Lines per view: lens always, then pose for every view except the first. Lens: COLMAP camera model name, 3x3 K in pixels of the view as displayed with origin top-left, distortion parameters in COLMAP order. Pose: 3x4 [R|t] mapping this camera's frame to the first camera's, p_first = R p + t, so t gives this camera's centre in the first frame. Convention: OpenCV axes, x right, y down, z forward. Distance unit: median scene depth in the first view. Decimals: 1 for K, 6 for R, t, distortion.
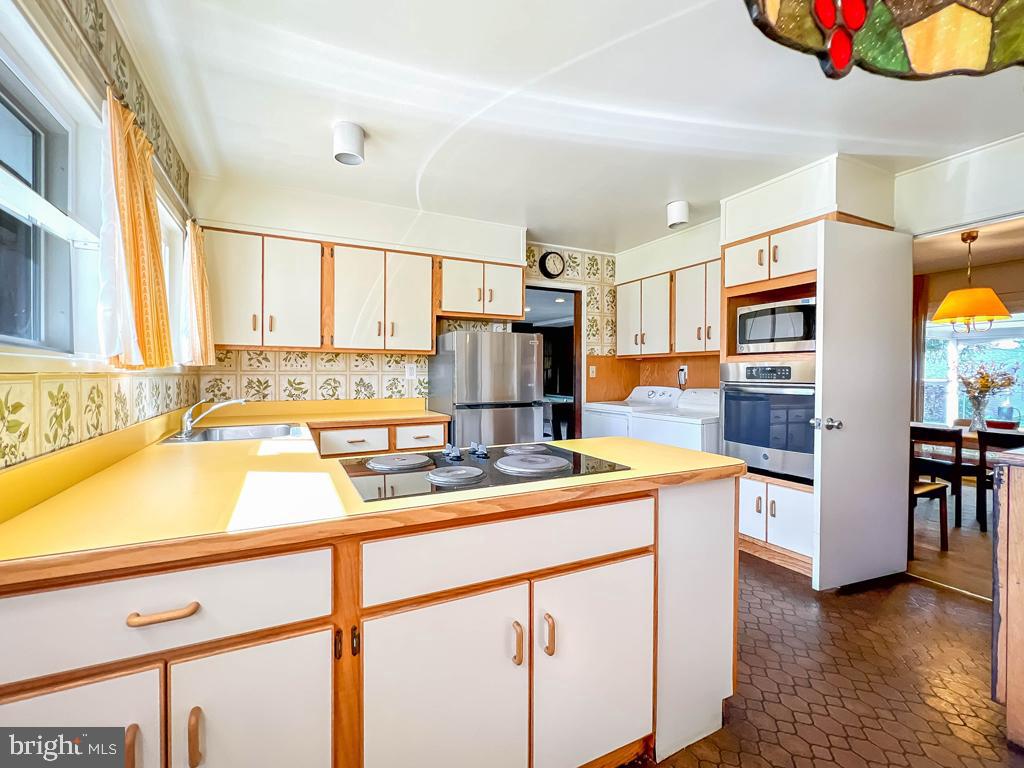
lens RADIAL K [[446.5, 0, 512.0], [0, 446.5, 384.0], [0, 0, 1]] dist [0.001551, 0.000002]
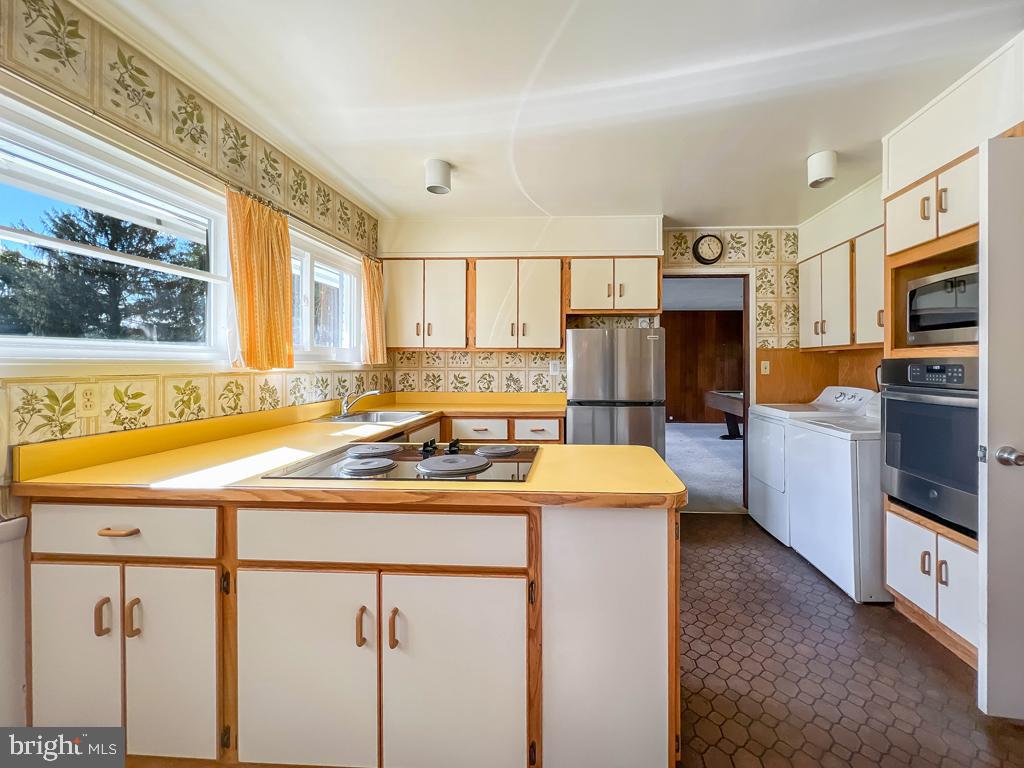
lens RADIAL K [[430.3, 0, 509.0], [0, 430.3, 371.6], [0, 0, 1]] dist [-0.000590, -0.000220]
pose [[0.872237, 0.005558, -0.489052, 0.204445], [-0.011603, 0.999889, -0.009331, -0.008685], [0.488946, 0.013813, 0.872205, 0.061711]]
